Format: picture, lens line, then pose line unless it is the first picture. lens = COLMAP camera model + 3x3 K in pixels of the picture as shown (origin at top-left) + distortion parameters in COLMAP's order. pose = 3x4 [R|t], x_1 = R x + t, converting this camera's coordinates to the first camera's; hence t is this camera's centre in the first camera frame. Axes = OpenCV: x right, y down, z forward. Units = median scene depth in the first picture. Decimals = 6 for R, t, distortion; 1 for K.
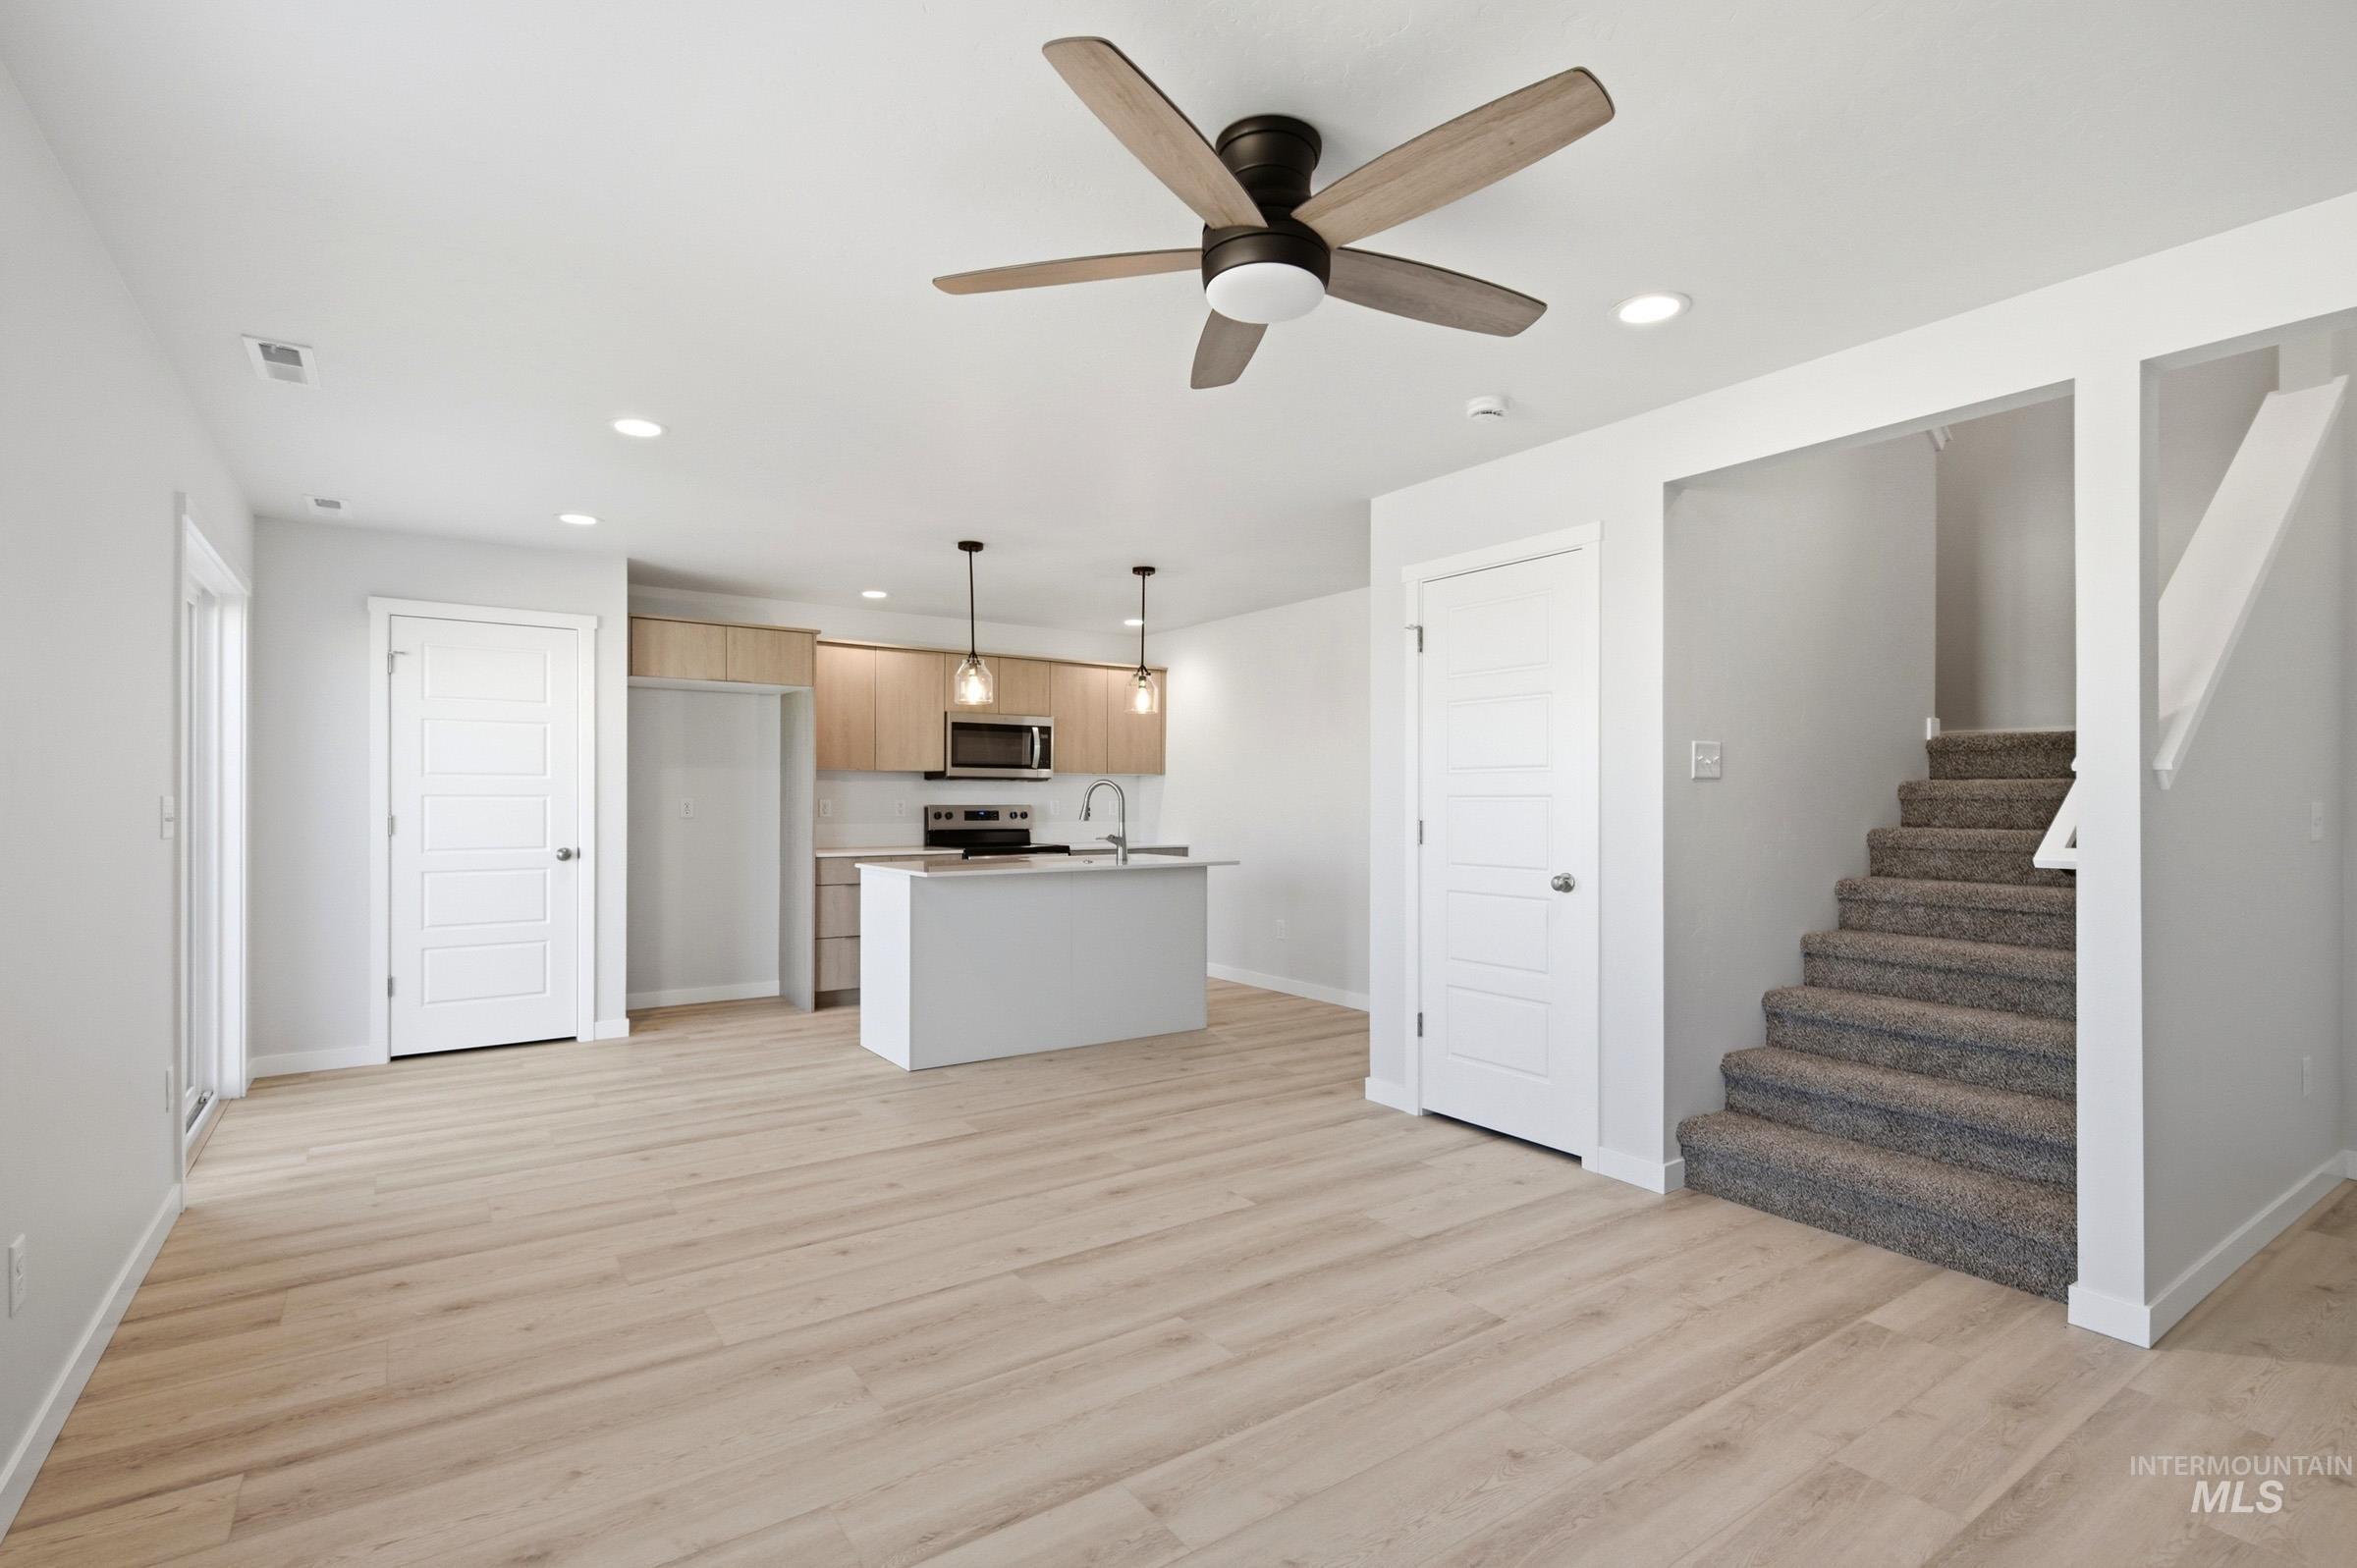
lens RADIAL K [[1107.1, 0, 1179.2], [0, 1107.1, 796.5], [0, 0, 1]] dist [0.008847, -0.004976]
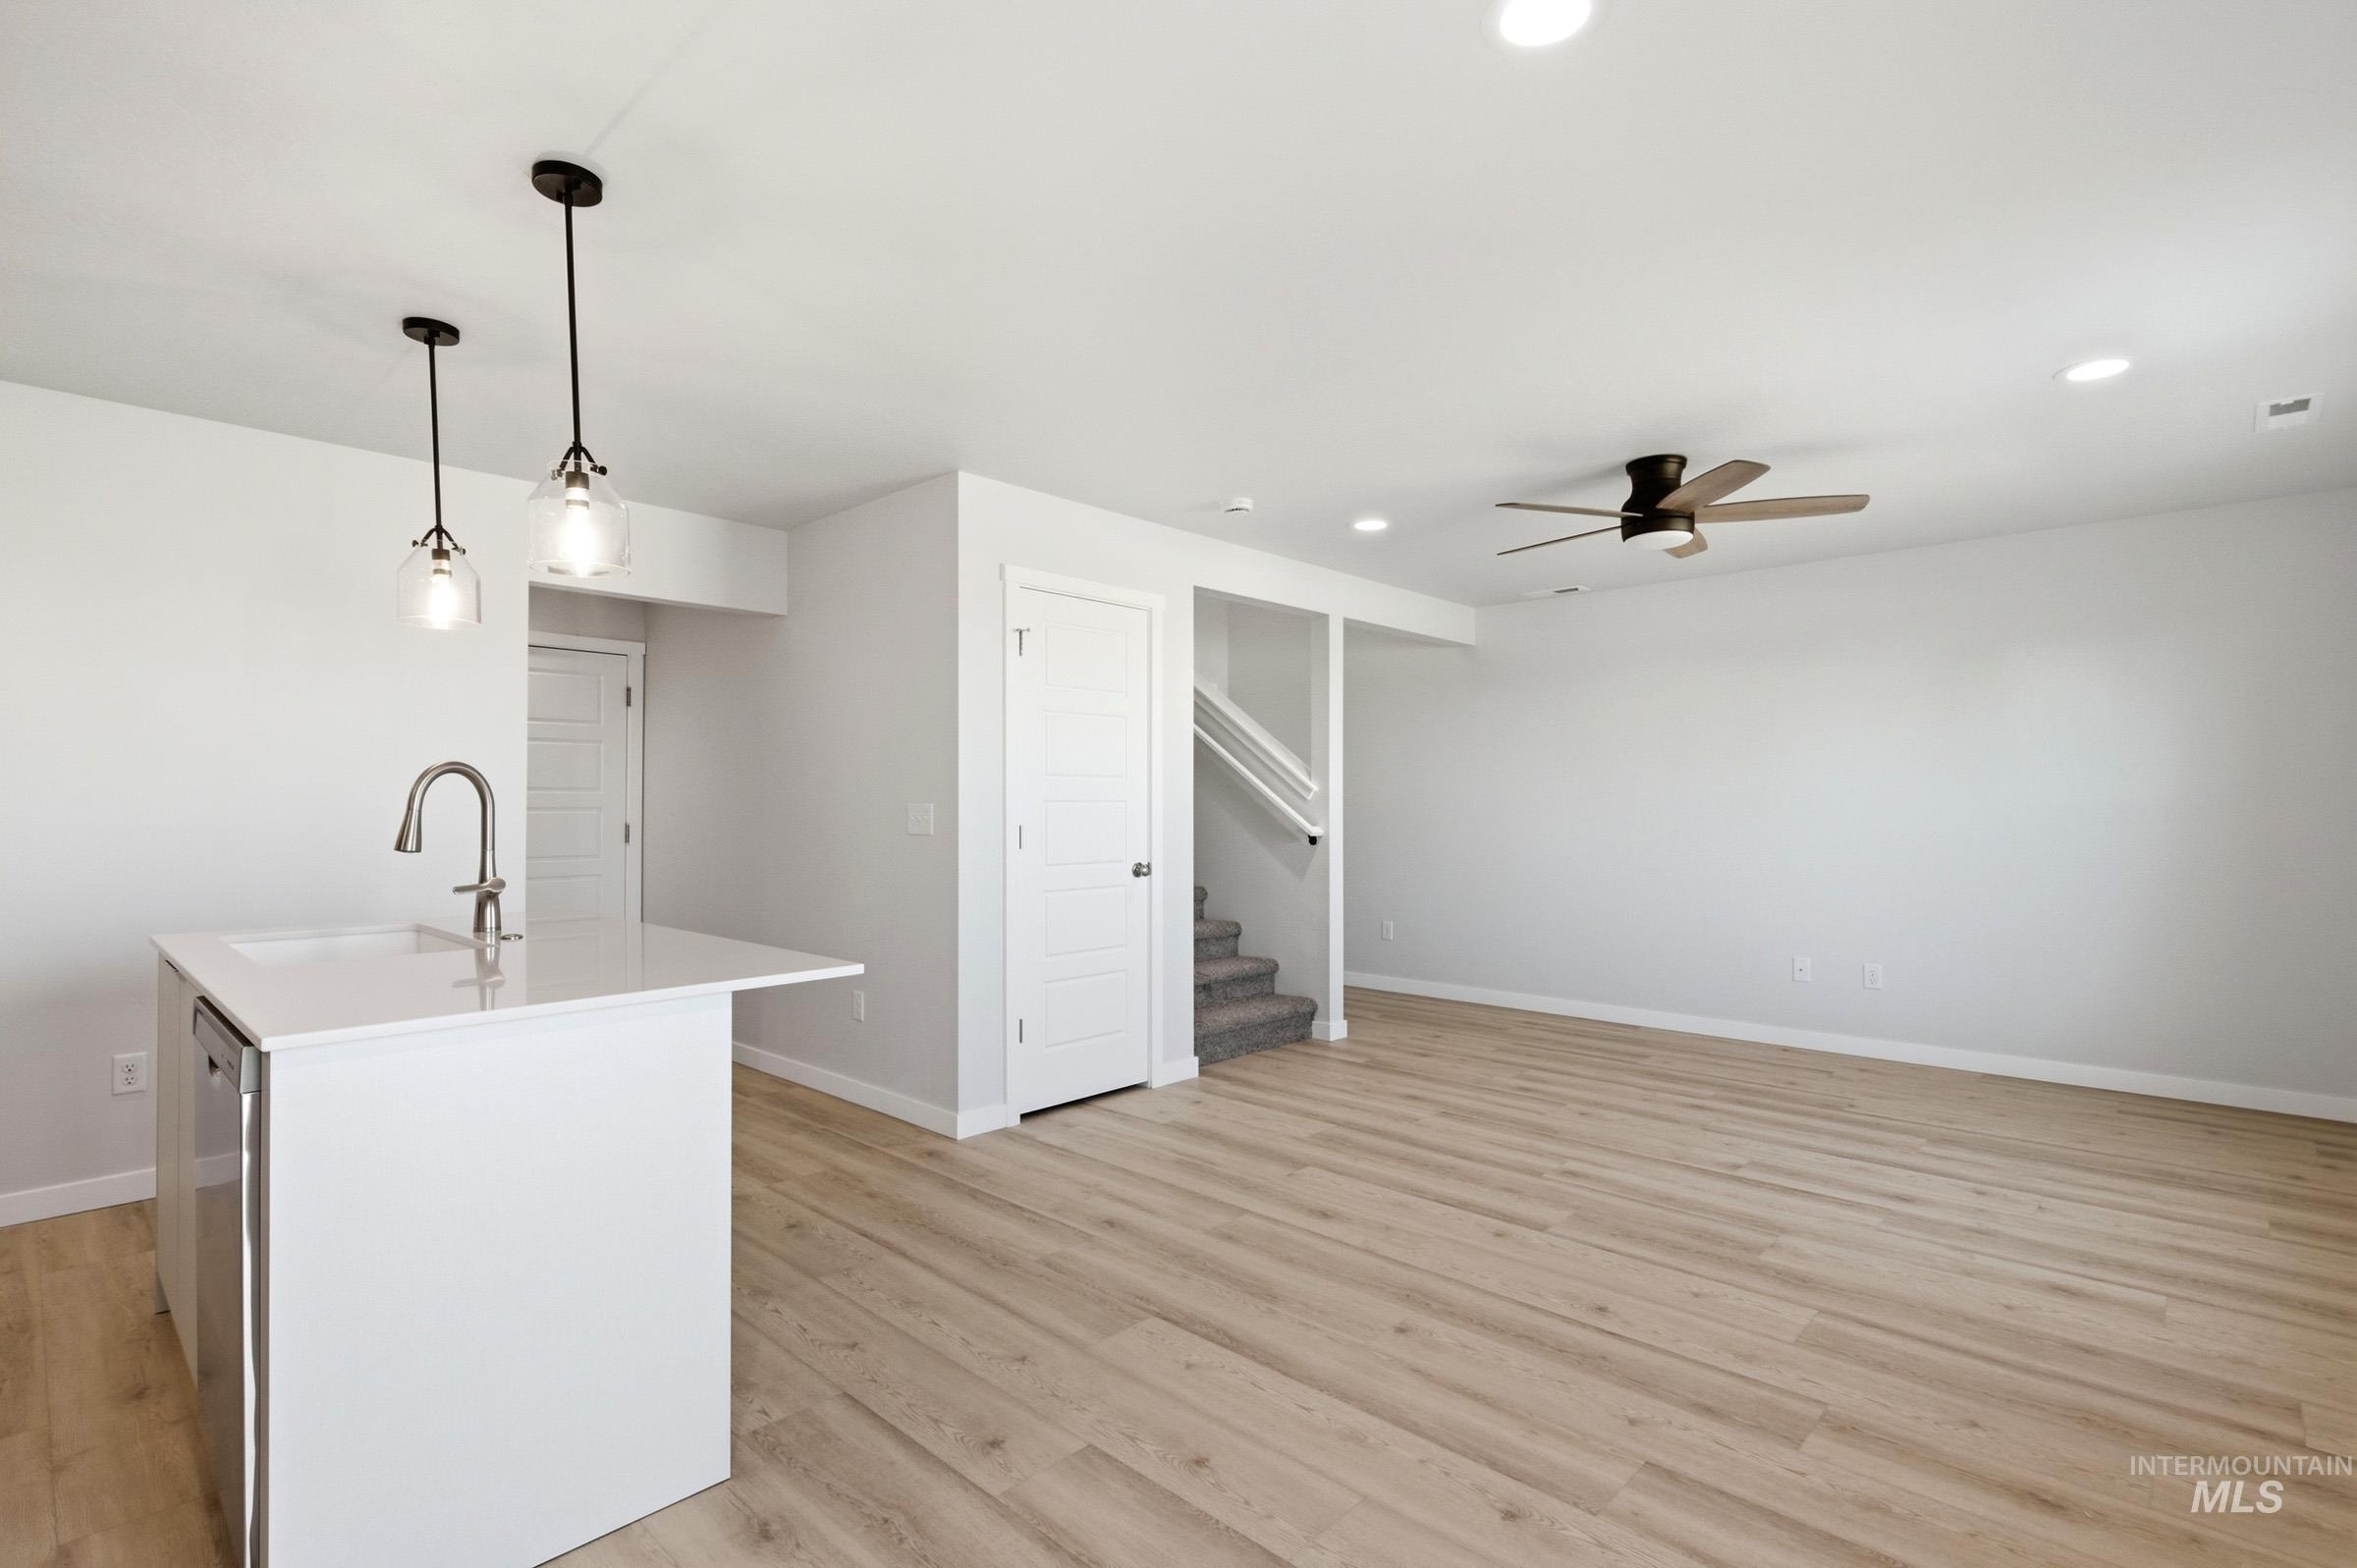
lens RADIAL K [[1107.1, 0, 1168.4], [0, 1107.1, 797.1], [0, 0, 1]] dist [0.008847, -0.004976]
pose [[-0.201996, 0.004520, 0.979376, -0.694638], [-0.002604, 0.999983, -0.005152, 0.001006], [-0.979383, -0.003591, -0.201981, 0.951766]]
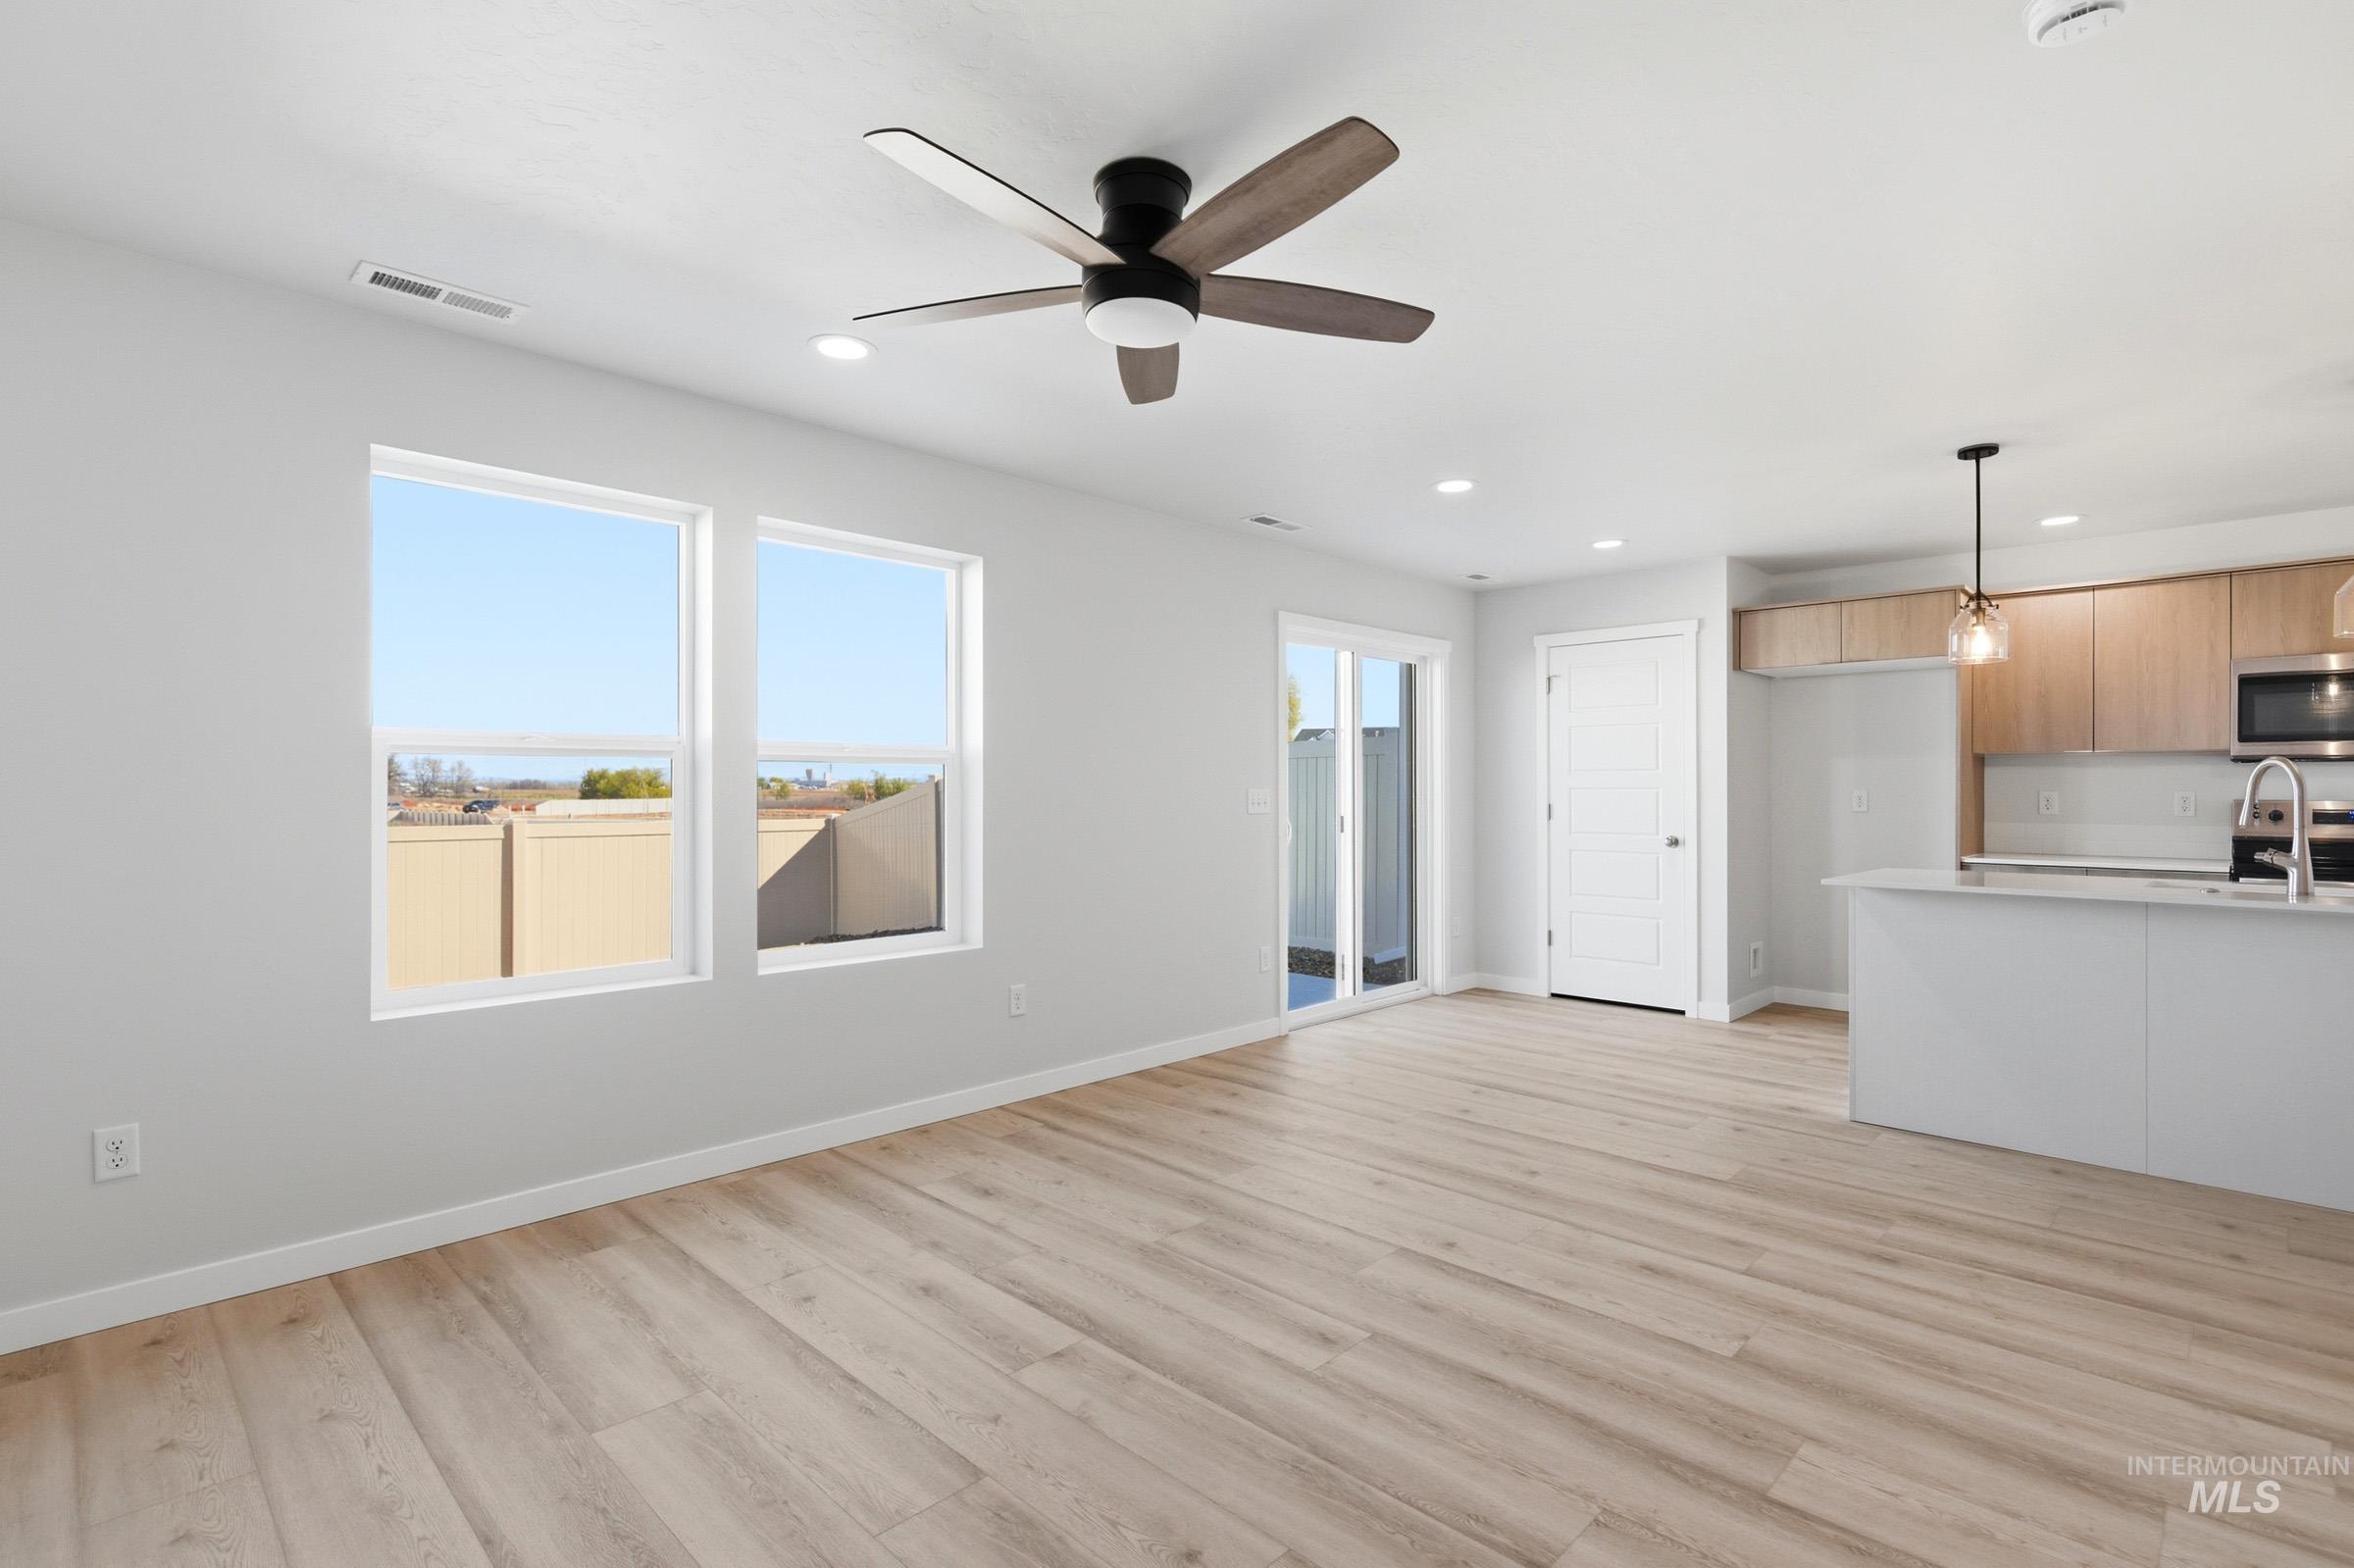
lens RADIAL K [[1105.7, 0, 1165.3], [0, 1105.7, 787.9], [0, 0, 1]] dist [0.008847, -0.004976]
pose [[0.180166, -0.003572, -0.983630, 0.492921], [0.001371, 0.999993, -0.003381, 0.002353], [0.983635, -0.000740, 0.180170, 0.357880]]
